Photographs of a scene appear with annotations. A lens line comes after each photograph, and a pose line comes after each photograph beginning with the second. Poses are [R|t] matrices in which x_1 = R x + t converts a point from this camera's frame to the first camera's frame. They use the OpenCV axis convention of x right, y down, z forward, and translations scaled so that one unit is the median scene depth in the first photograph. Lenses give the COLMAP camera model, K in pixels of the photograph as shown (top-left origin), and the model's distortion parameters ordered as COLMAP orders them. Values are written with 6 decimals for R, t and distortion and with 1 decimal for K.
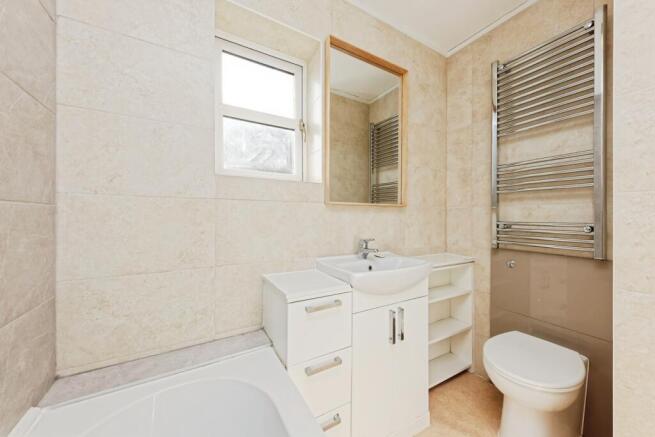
lens RADIAL K [[241.3, 0, 330.5], [0, 241.3, 217.2], [0, 0, 1]] dist [0.009584, -0.000394]
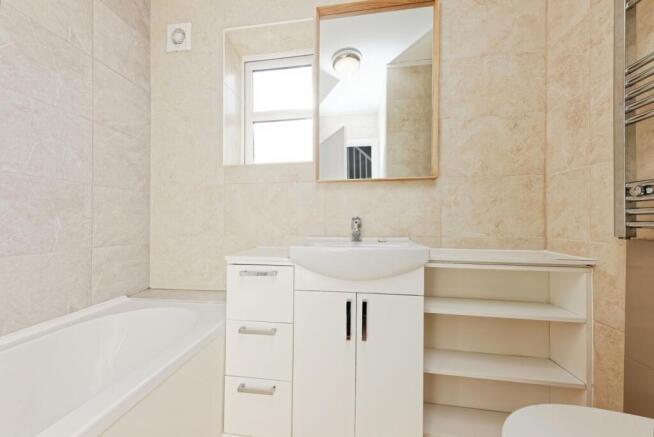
lens RADIAL K [[226.2, 0, 325.9], [0, 226.2, 222.2], [0, 0, 1]] dist [0.011041, -0.001273]
pose [[0.777399, -0.007643, -0.628962, 0.474972], [0.003667, 0.999964, -0.007619, 0.092359], [0.628997, 0.003617, 0.777399, 0.252006]]
